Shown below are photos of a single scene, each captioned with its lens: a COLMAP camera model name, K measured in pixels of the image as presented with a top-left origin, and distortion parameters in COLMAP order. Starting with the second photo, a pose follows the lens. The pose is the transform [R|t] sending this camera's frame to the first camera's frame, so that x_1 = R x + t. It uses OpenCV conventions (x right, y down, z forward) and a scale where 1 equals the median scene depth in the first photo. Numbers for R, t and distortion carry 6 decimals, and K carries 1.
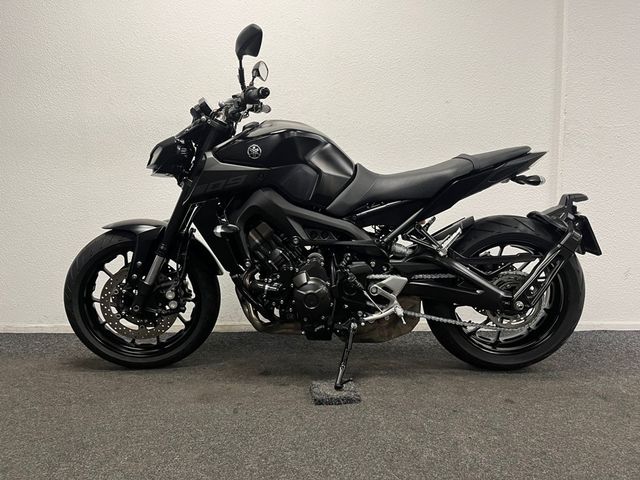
lens RADIAL K [[479.7, 0, 320.6], [0, 479.7, 242.1], [0, 0, 1]] dist [0.028391, -0.027278]
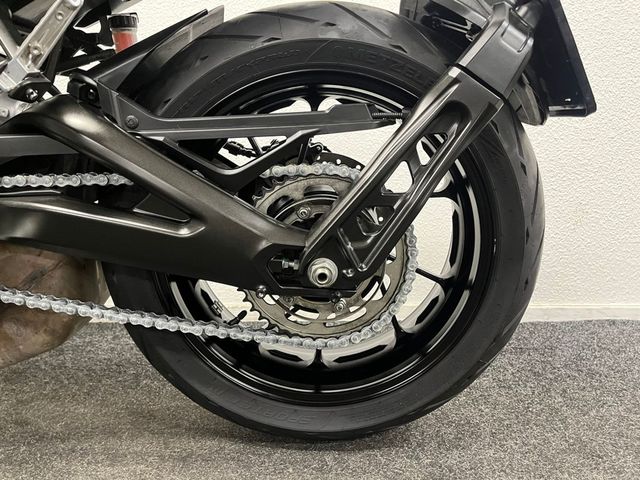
lens RADIAL K [[479.7, 0, 322.9], [0, 479.7, 242.2], [0, 0, 1]] dist [0.028391, -0.027278]
pose [[0.999823, -0.002359, 0.018670, 0.396922], [0.000933, 0.997110, 0.075971, 0.087271], [-0.018795, -0.075941, 0.996935, 0.679621]]
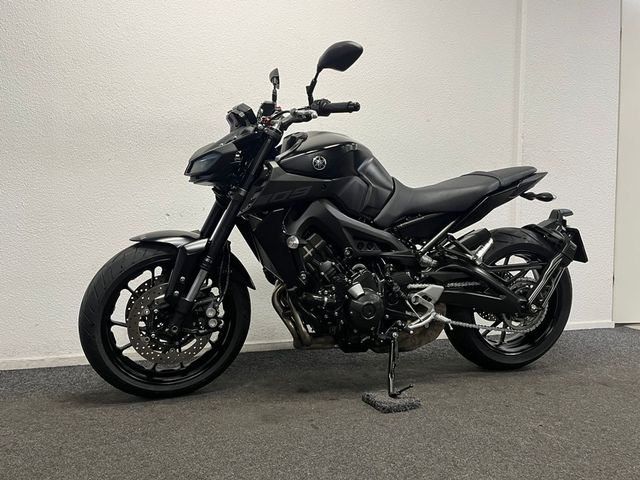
lens RADIAL K [[526.9, 0, 317.6], [0, 526.9, 239.3], [0, 0, 1]] dist [0.027519, -0.002326]
pose [[0.956996, -0.002942, 0.290085, -0.413094], [0.013950, 0.999259, -0.035886, 0.008644], [-0.289764, 0.038389, 0.956328, -0.034157]]
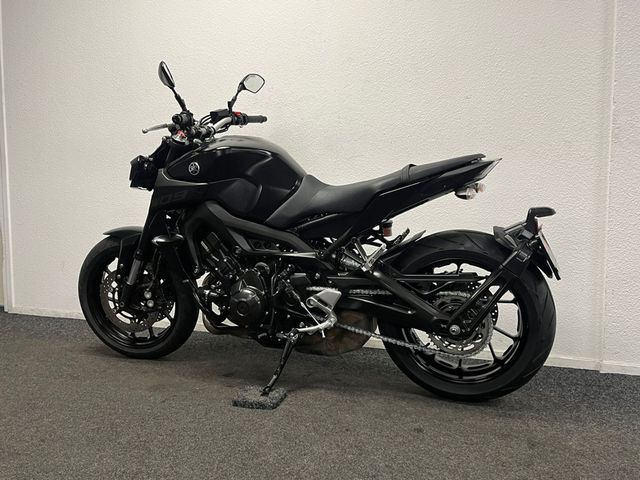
lens RADIAL K [[561.1, 0, 325.2], [0, 561.1, 243.4], [0, 0, 1]] dist [0.039866, -0.020562]
pose [[0.934351, 0.030155, -0.355075, 0.544648], [-0.028935, 0.999543, 0.008747, -0.033796], [0.355176, 0.002101, 0.934797, -0.086351]]
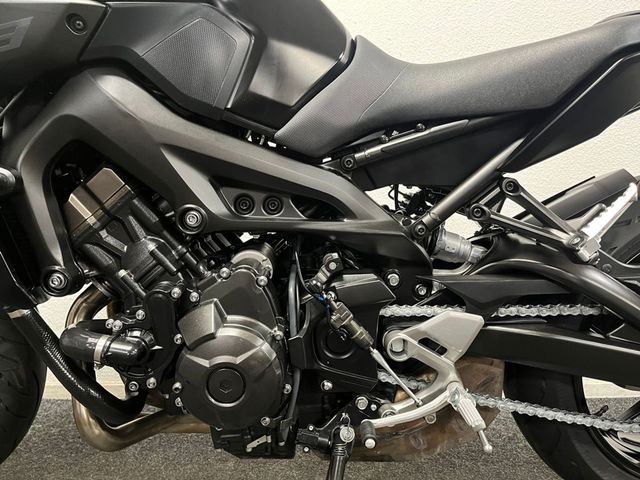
lens RADIAL K [[479.7, 0, 326.0], [0, 479.7, 244.5], [0, 0, 1]] dist [0.028391, -0.027278]
pose [[0.999799, 0.005363, 0.019306, 0.043548], [-0.005163, 0.999933, -0.010381, 0.020374], [-0.019360, 0.010279, 0.999760, 0.597084]]
